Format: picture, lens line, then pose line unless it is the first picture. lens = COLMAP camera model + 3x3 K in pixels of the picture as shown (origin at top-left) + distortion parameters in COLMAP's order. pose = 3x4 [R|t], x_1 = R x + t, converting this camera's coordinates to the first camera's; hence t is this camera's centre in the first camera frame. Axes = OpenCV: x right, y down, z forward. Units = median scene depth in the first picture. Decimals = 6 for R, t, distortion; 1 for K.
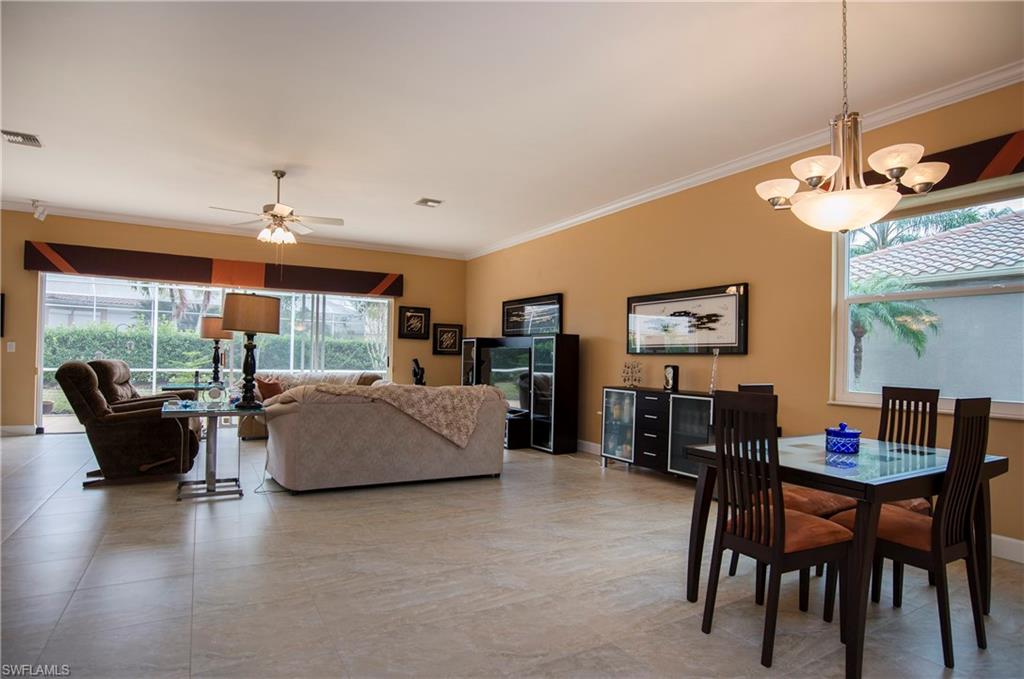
lens RADIAL K [[546.3, 0, 510.3], [0, 546.3, 354.4], [0, 0, 1]] dist [-0.059923, 0.017968]
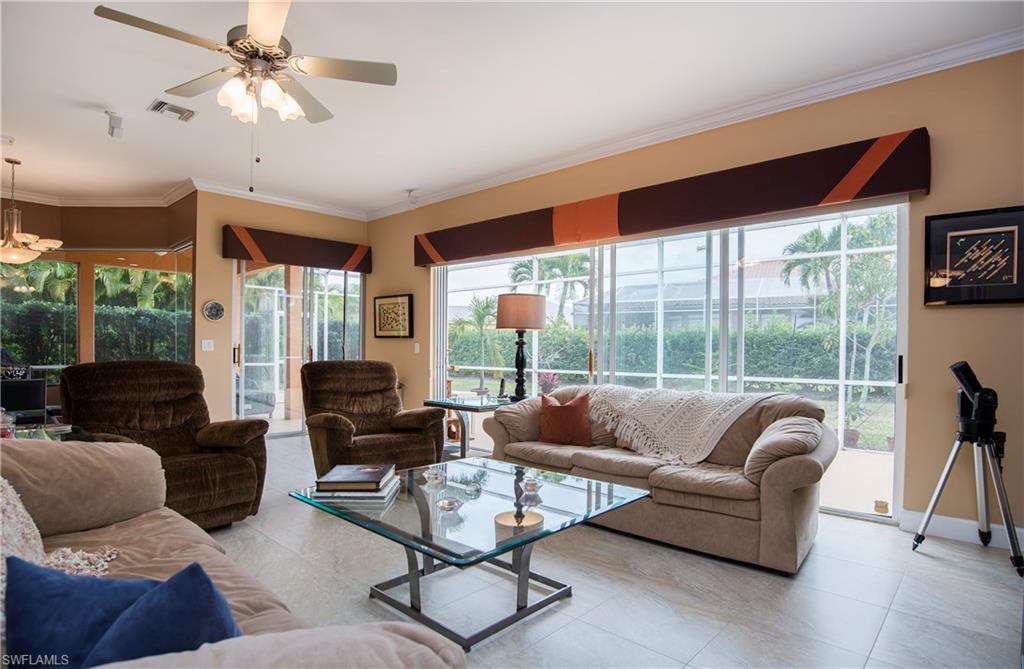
lens RADIAL K [[541.6, 0, 516.2], [0, 541.6, 356.4], [0, 0, 1]] dist [-0.043182, 0.000231]
pose [[0.305888, -0.004955, -0.952055, 0.064885], [0.002675, 0.999987, -0.004345, 0.006671], [0.952064, -0.001218, 0.305898, 0.868120]]
